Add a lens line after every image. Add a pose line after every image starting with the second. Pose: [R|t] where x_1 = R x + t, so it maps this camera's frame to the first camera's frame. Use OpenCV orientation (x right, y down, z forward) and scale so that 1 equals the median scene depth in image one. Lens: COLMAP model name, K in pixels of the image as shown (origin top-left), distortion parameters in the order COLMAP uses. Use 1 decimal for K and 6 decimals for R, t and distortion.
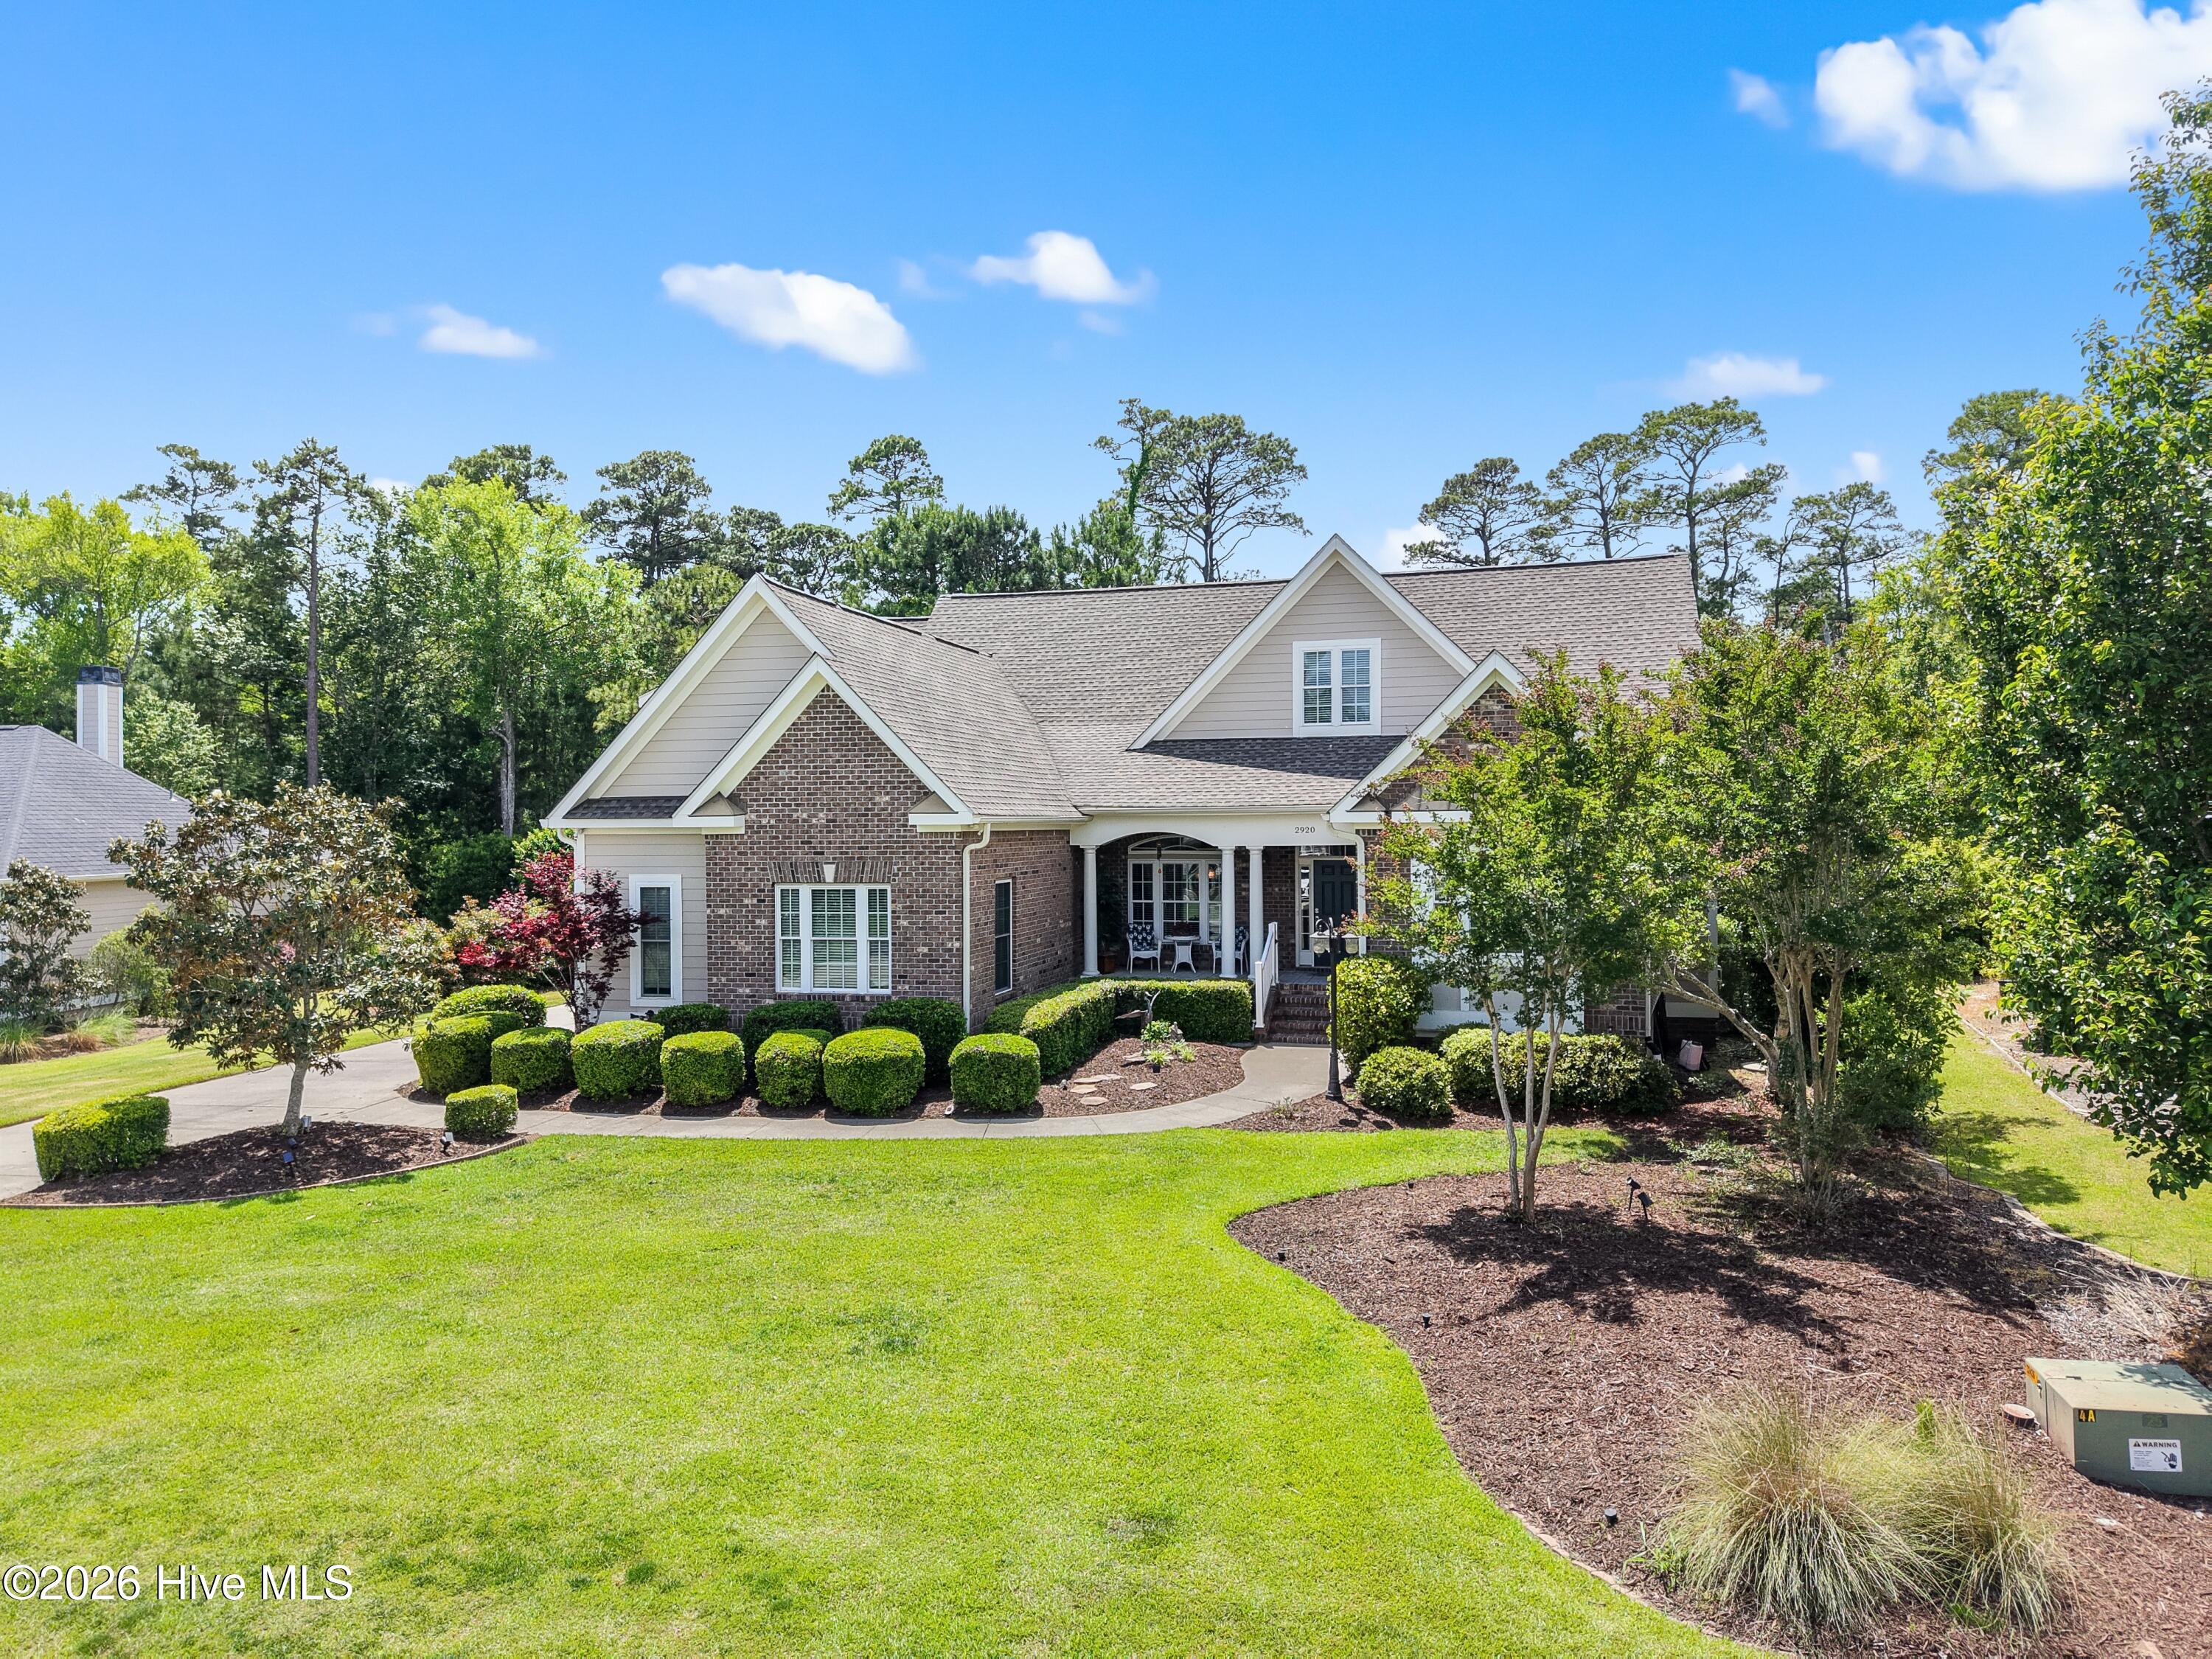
lens RADIAL K [[1490.2, 0, 1106.0], [0, 1490.2, 829.5], [0, 0, 1]] dist [0.005957, -0.003189]
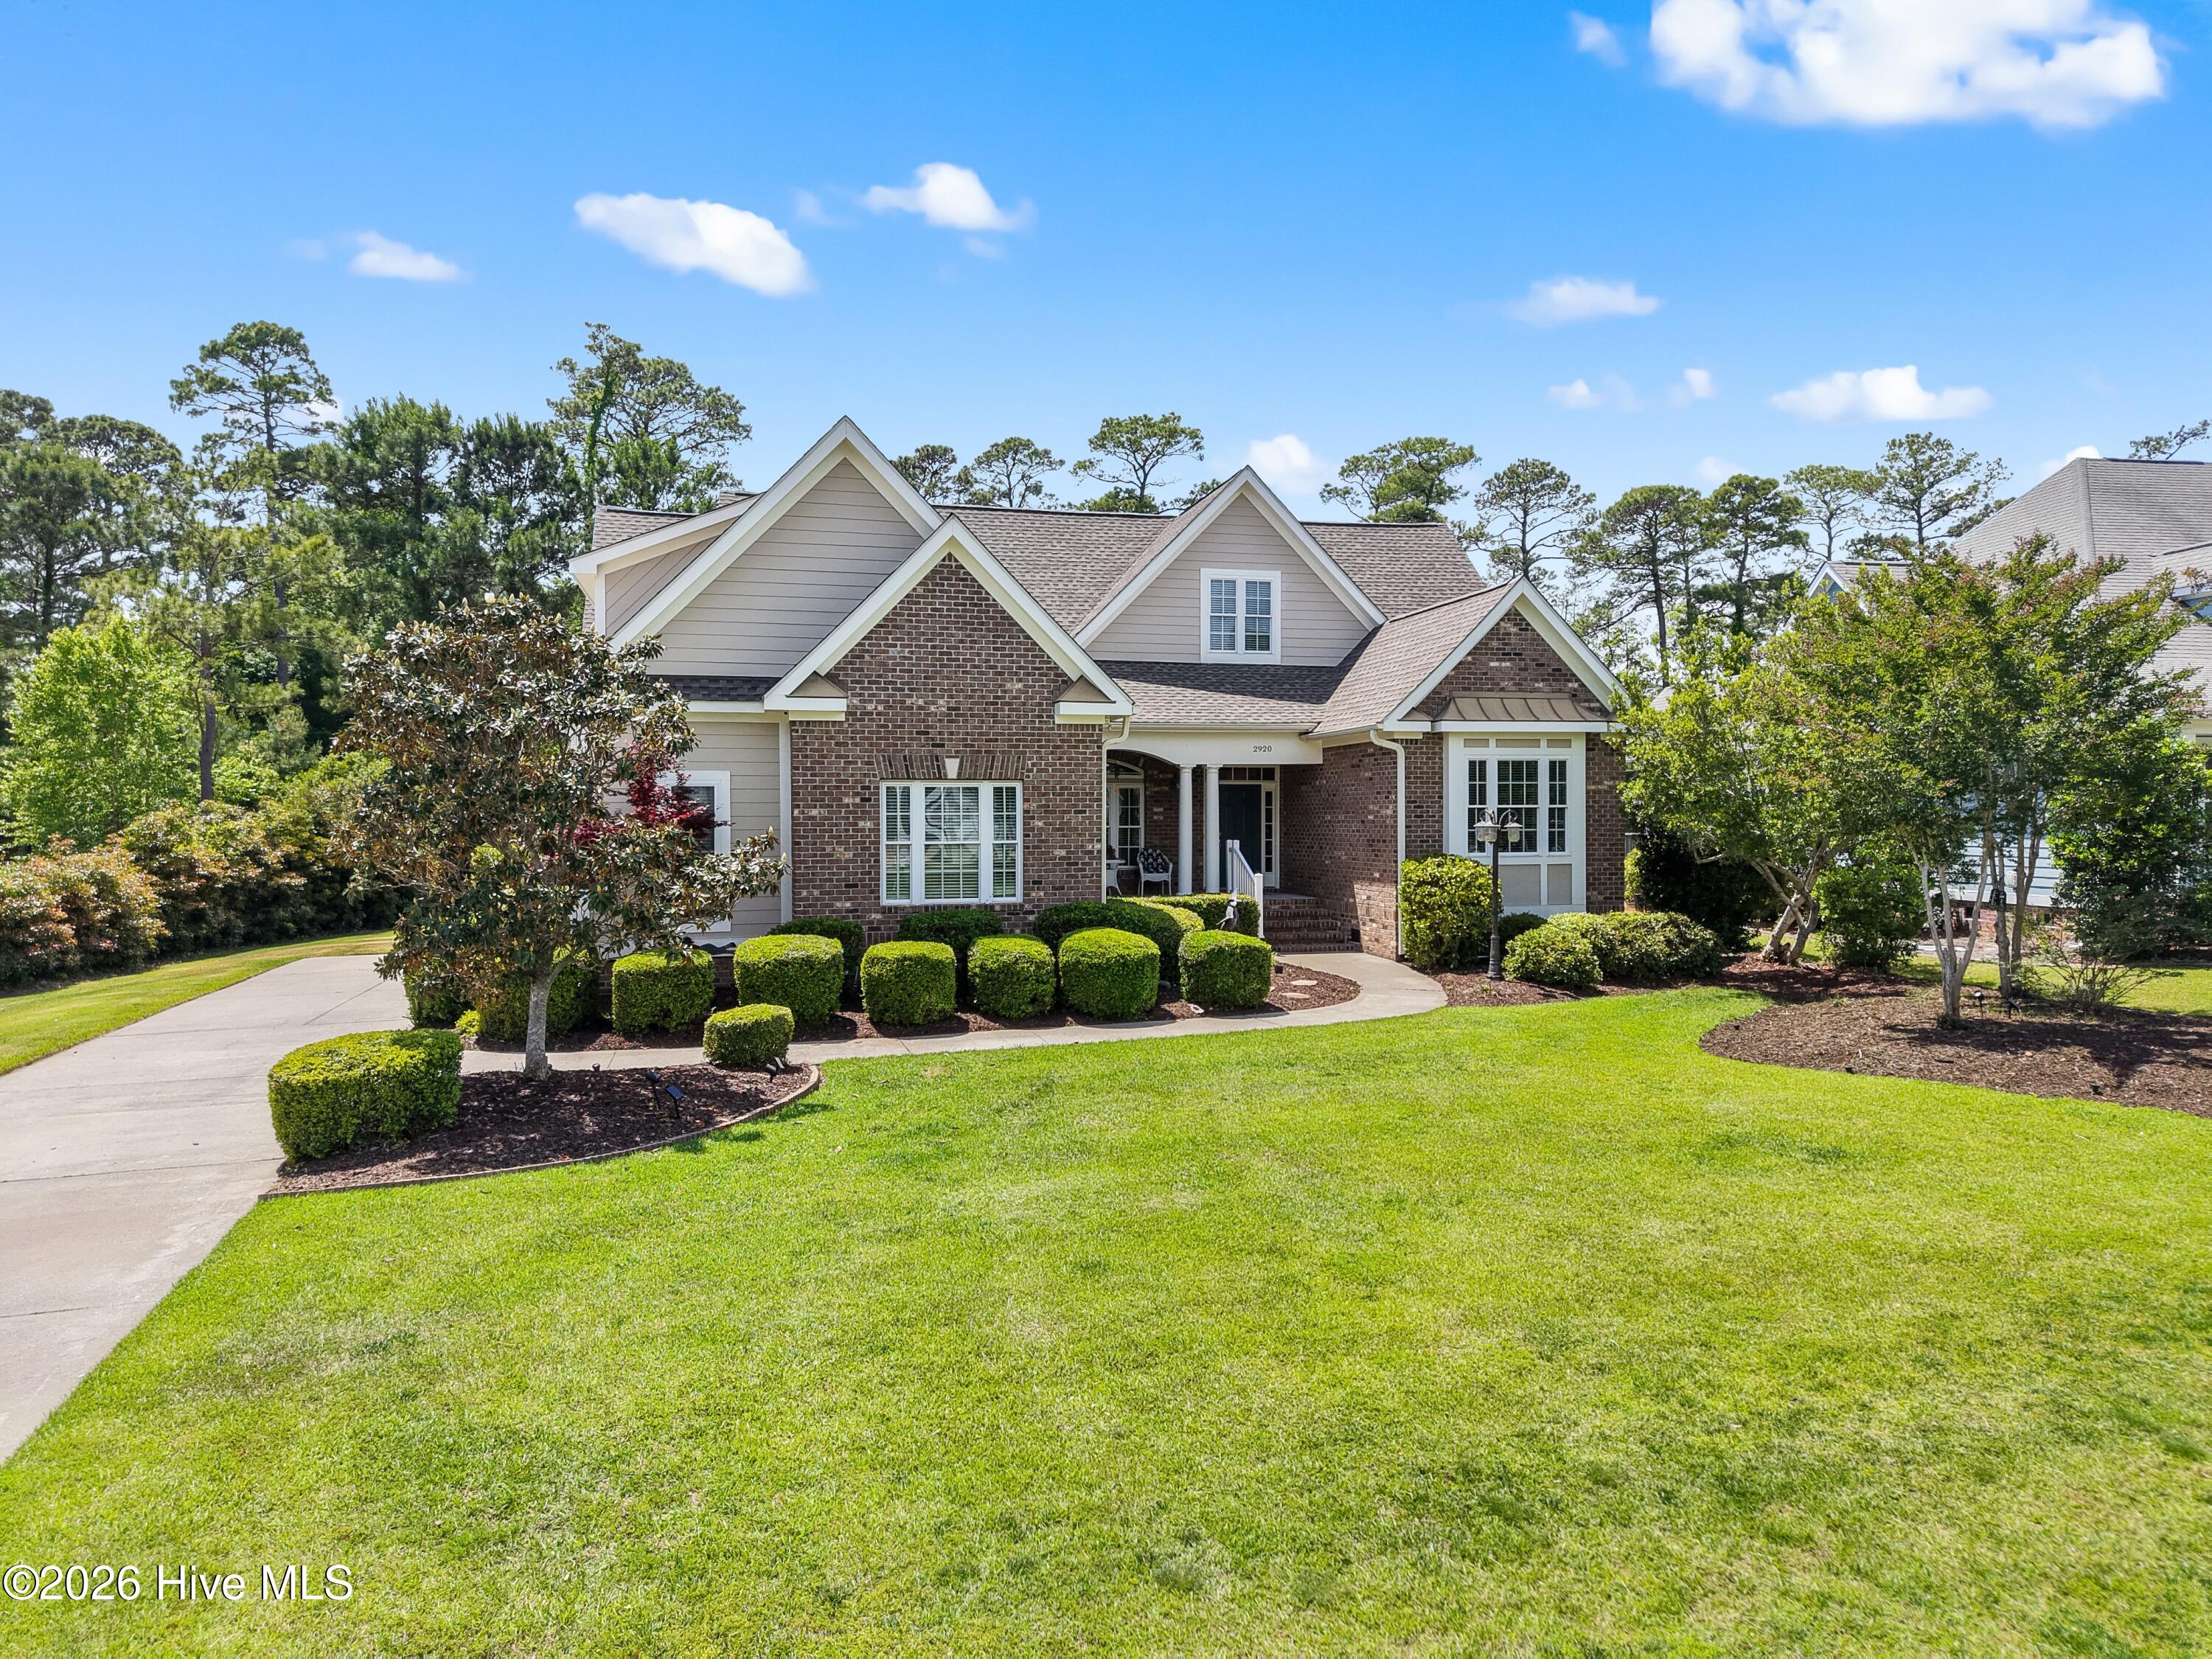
lens RADIAL K [[1477.7, 0, 1106.0], [0, 1477.7, 829.5], [0, 0, 1]] dist [0.073352, -0.094460]
pose [[0.872604, 0.001334, 0.488427, -0.541854], [-0.000747, 0.999999, -0.001396, 0.067986], [-0.488429, 0.000854, 0.872603, 0.191082]]
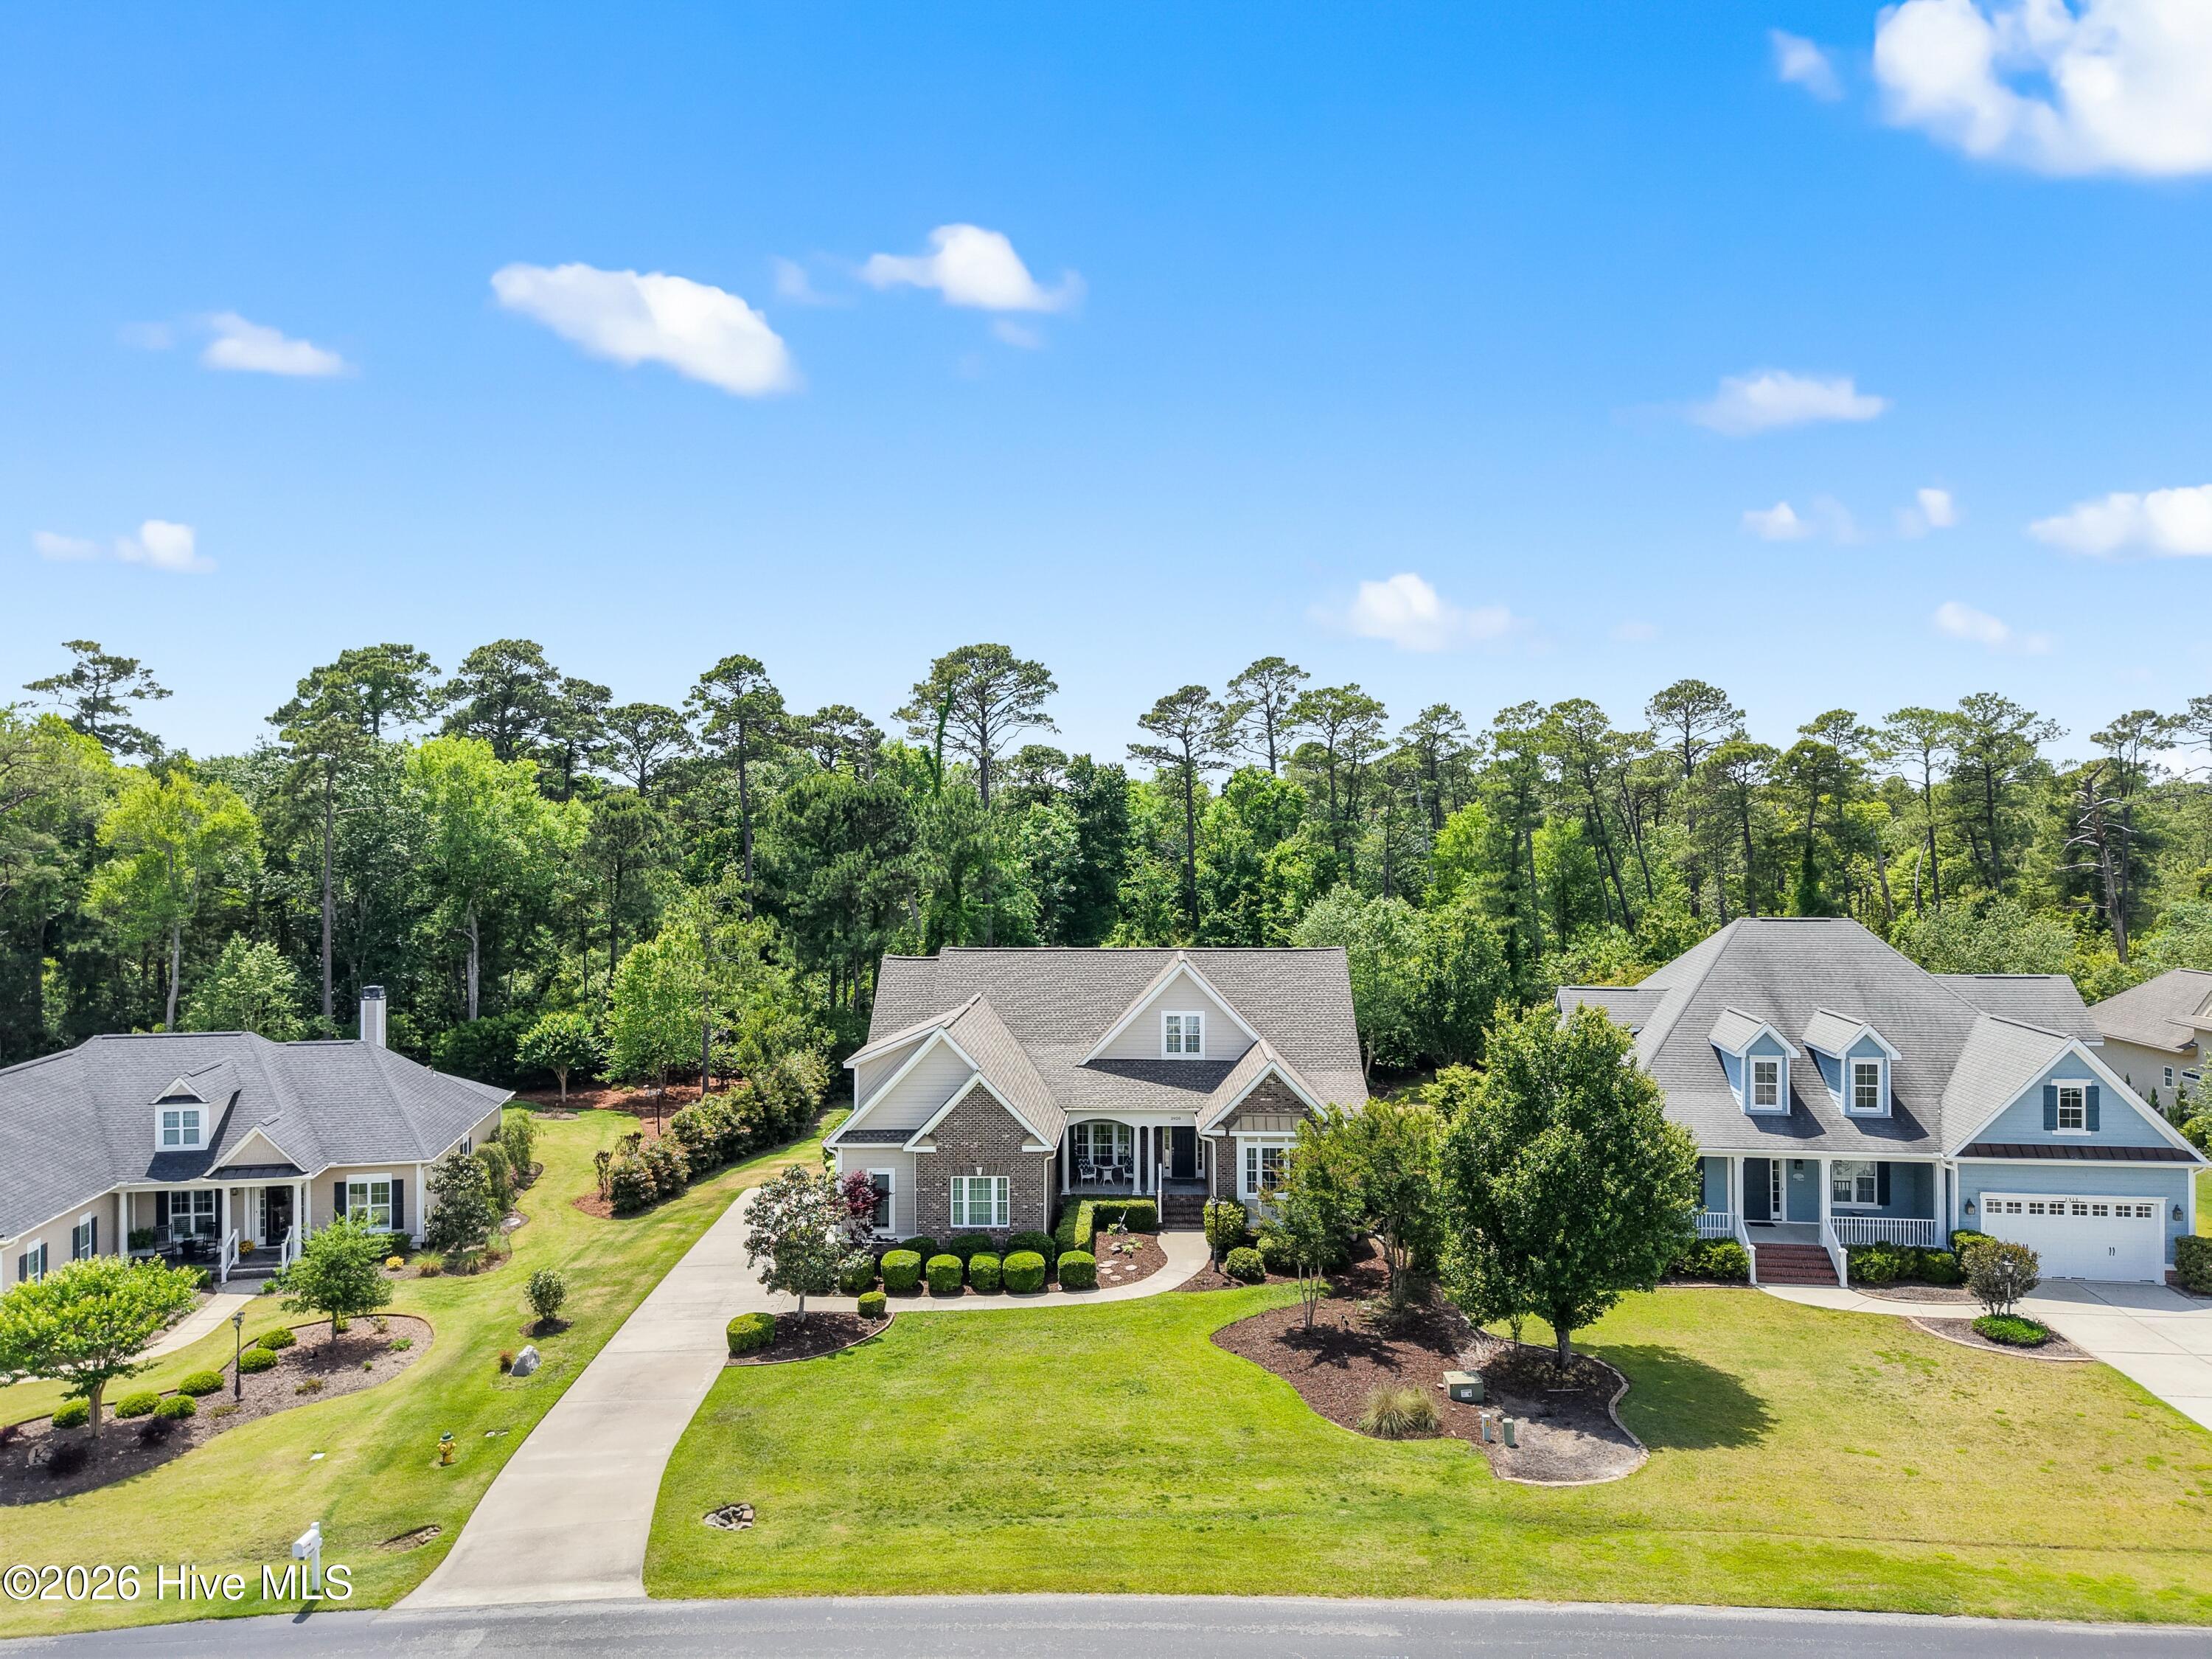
lens RADIAL K [[1520.4, 0, 1107.7], [0, 1520.4, 786.8], [0, 0, 1]] dist [0.044304, -0.057640]
pose [[0.972760, 0.008190, 0.231671, -0.526676], [-0.002792, 0.999717, -0.023618, -0.479987], [-0.231798, 0.022328, 0.972508, -1.212553]]
